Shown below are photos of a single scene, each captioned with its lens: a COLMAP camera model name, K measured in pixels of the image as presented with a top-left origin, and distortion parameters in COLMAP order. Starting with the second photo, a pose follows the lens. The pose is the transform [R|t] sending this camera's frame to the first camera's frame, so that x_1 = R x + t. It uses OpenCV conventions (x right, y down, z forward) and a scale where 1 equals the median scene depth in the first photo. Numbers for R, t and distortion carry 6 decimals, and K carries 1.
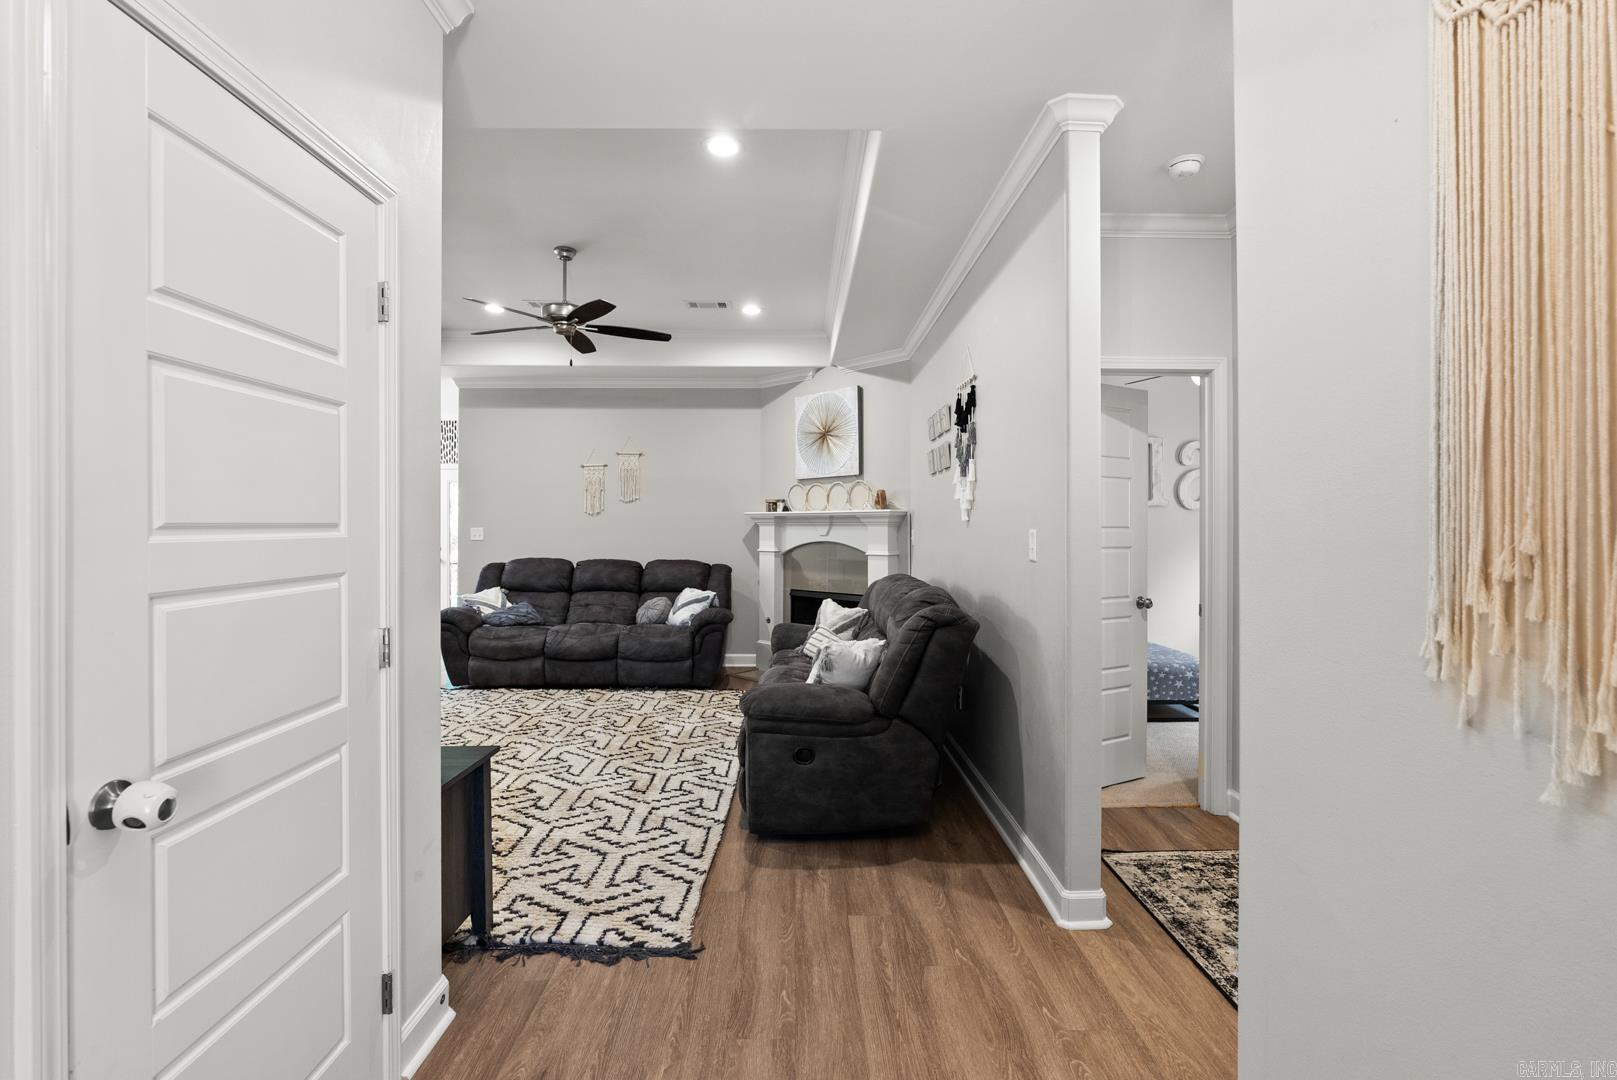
lens RADIAL K [[719.8, 0, 817.0], [0, 719.8, 532.2], [0, 0, 1]] dist [-0.012269, 0.002563]
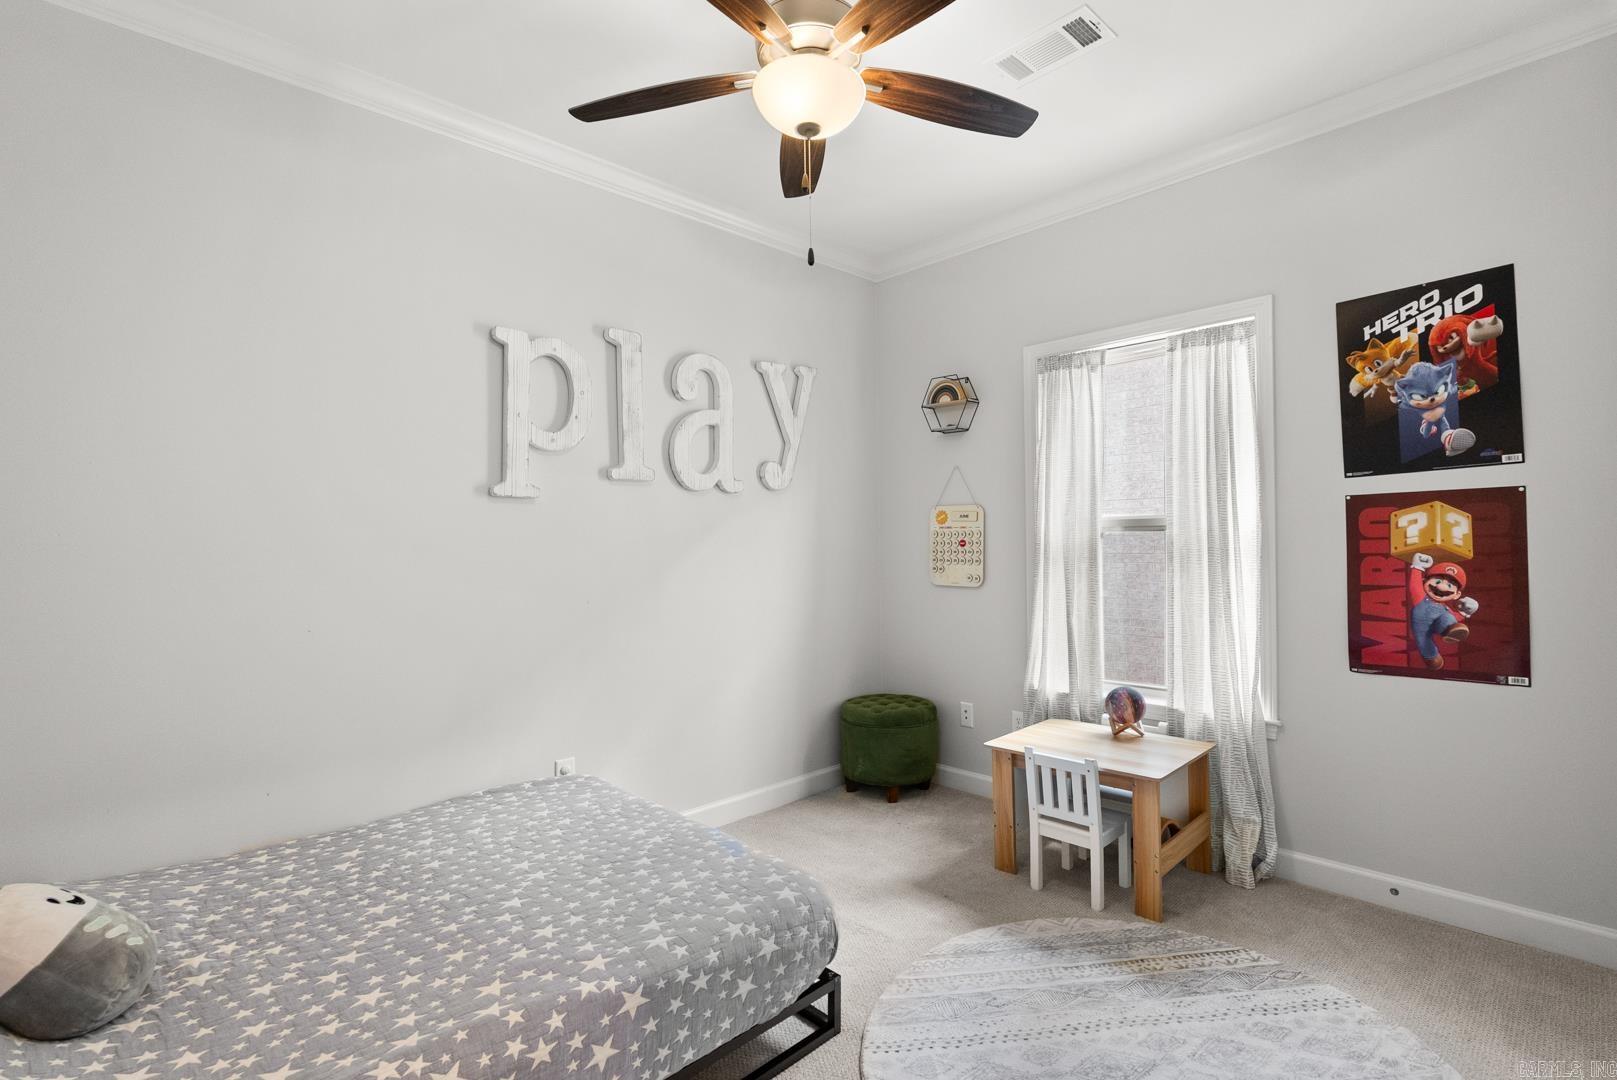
lens RADIAL K [[719.8, 0, 805.7], [0, 719.8, 537.5], [0, 0, 1]] dist [-0.012269, 0.002563]
pose [[0.732152, -0.005093, 0.681122, 0.268426], [0.015626, 0.999834, -0.009321, 0.007042], [-0.680962, 0.017468, 0.732111, 0.655102]]
